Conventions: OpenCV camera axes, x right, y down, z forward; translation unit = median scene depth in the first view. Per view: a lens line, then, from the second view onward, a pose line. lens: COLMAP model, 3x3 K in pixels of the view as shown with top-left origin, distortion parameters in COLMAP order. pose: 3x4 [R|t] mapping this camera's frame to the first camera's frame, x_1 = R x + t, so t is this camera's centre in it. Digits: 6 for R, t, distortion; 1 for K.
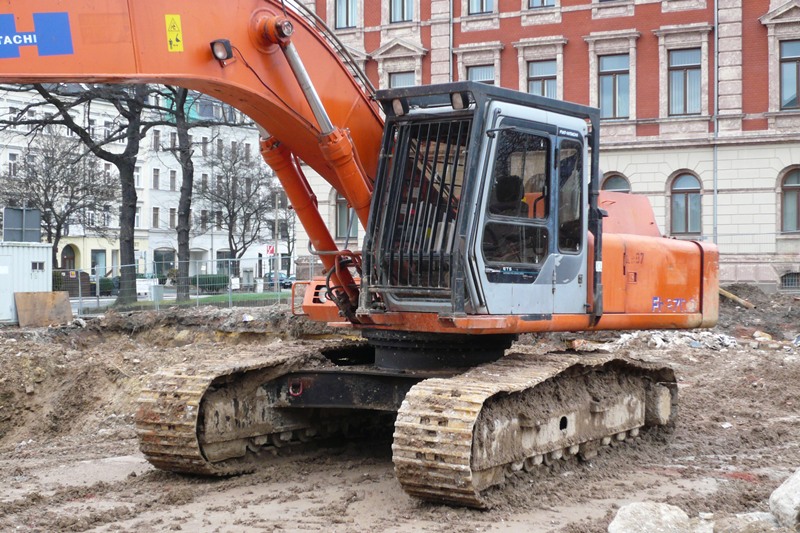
lens RADIAL K [[1260.8, 0, 400.0], [0, 1260.8, 266.5], [0, 0, 1]] dist [-0.018673, -0.050989]
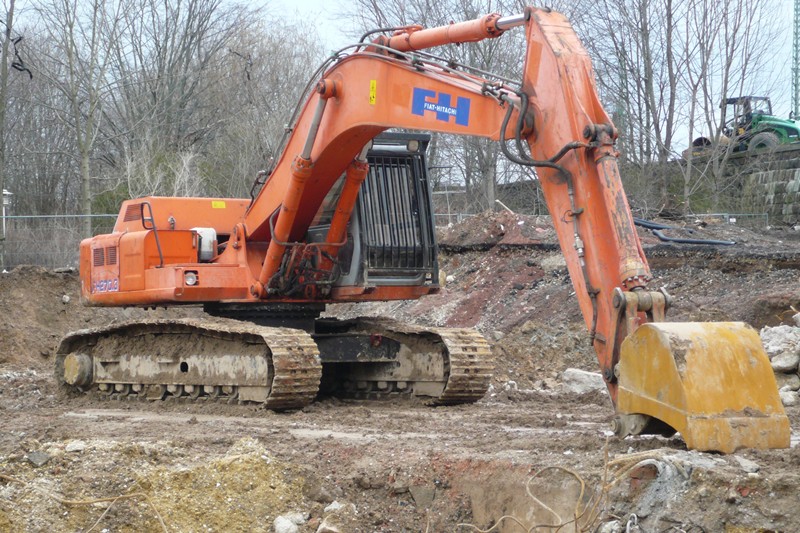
lens RADIAL K [[2407.3, 0, 400.0], [0, 2407.3, 266.5], [0, 0, 1]] dist [0.098873, 0.860949]
pose [[0.370959, 0.006396, 0.928627, -2.061509], [0.005471, 0.999944, -0.009072, 0.031764], [-0.928633, 0.008446, 0.370903, -0.043286]]
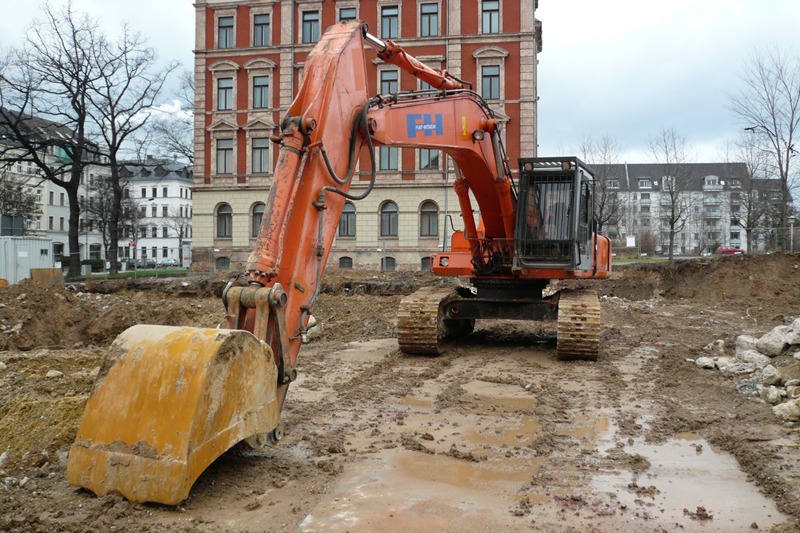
lens RADIAL K [[762.0, 0, 400.0], [0, 762.0, 266.5], [0, 0, 1]] dist [-0.098030, 0.024541]
pose [[0.952336, -0.001326, 0.305049, -0.459518], [-0.002689, 0.999915, 0.012742, 0.014485], [-0.305040, -0.012955, 0.952251, -0.075848]]
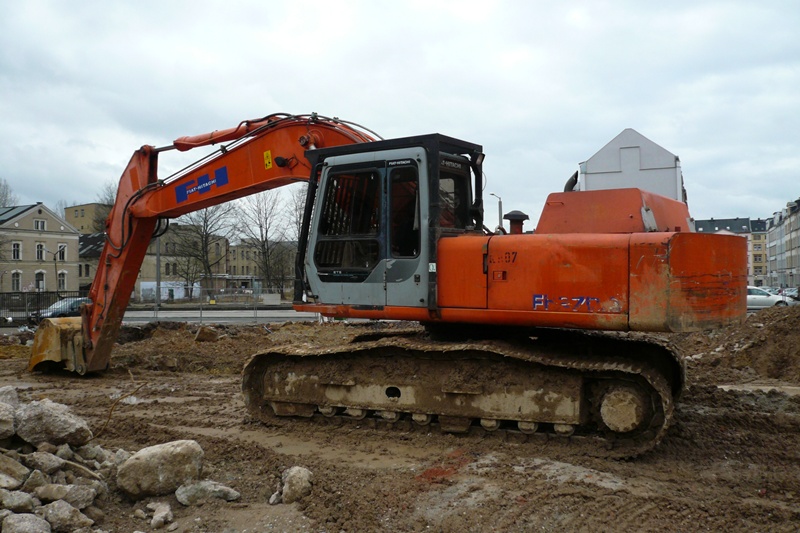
lens RADIAL K [[762.0, 0, 400.0], [0, 762.0, 266.5], [0, 0, 1]] dist [-0.098030, 0.024541]
pose [[0.076787, -0.021401, -0.996818, 0.758838], [0.019942, 0.999603, -0.019925, 0.011122], [0.996848, -0.018349, 0.077183, 0.803135]]
